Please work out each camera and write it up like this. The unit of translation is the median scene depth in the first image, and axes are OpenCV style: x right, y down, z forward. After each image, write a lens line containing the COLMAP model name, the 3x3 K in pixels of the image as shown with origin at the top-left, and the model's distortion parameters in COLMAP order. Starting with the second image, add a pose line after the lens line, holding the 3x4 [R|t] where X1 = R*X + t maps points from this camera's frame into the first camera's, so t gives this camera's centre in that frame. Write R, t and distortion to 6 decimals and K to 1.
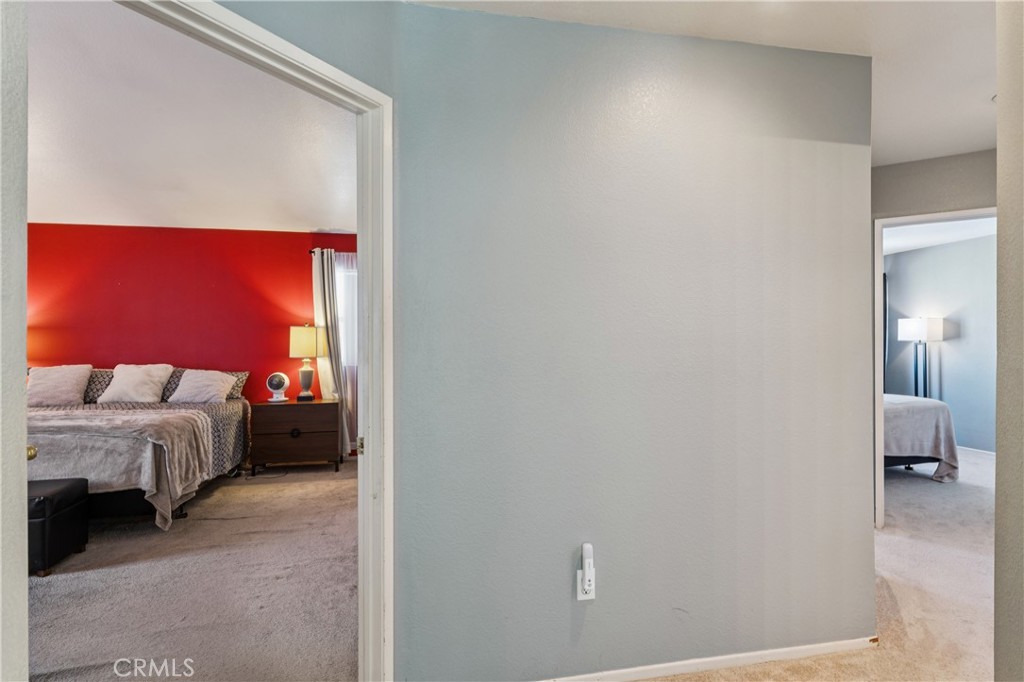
lens RADIAL K [[521.6, 0, 507.0], [0, 521.6, 343.0], [0, 0, 1]] dist [-0.000697, 0.001411]
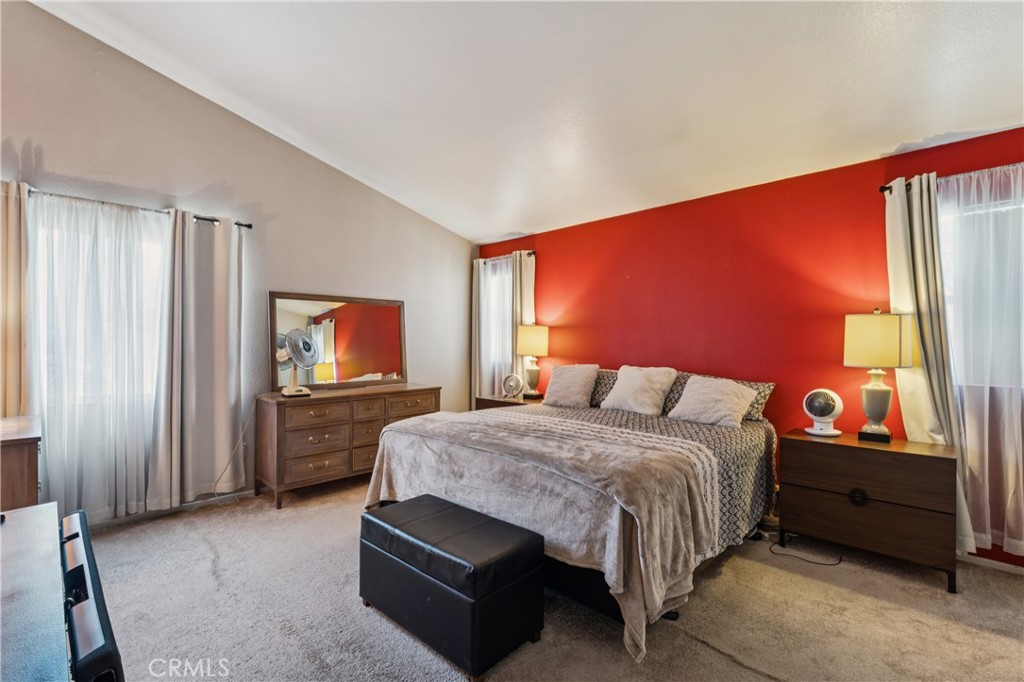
lens RADIAL K [[470.1, 0, 505.6], [0, 470.1, 340.7], [0, 0, 1]] dist [-0.000587, 0.000611]
pose [[0.571251, 0.003037, -0.820770, -0.206196], [-0.004312, 0.999990, 0.000699, -0.000642], [0.820764, 0.003140, 0.571259, 0.387269]]
